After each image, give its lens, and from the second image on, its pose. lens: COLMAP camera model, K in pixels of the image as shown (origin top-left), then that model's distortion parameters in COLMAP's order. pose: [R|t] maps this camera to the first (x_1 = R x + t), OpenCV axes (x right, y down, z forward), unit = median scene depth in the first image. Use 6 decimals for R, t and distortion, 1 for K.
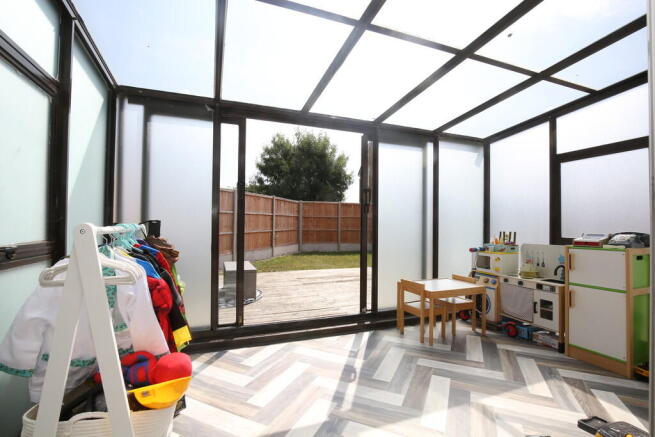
lens RADIAL K [[303.3, 0, 329.3], [0, 303.3, 222.1], [0, 0, 1]] dist [-0.002492, -0.000003]
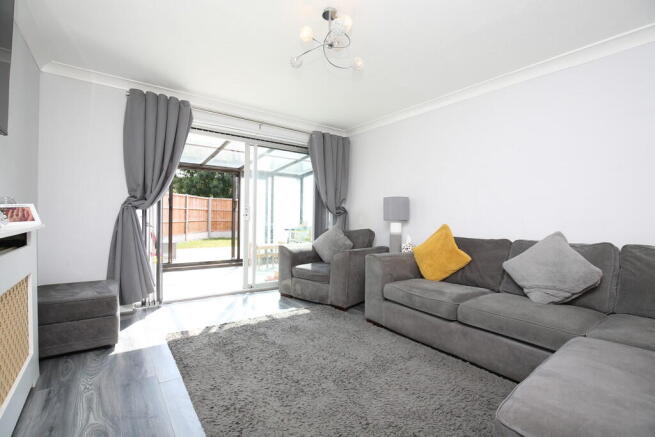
lens RADIAL K [[303.3, 0, 323.4], [0, 303.3, 222.2], [0, 0, 1]] dist [-0.002492, -0.000003]
pose [[0.970782, 0.008228, 0.239821, 0.063637], [-0.014343, 0.999615, 0.023765, -0.004793], [-0.239533, -0.026510, 0.970526, -0.347163]]
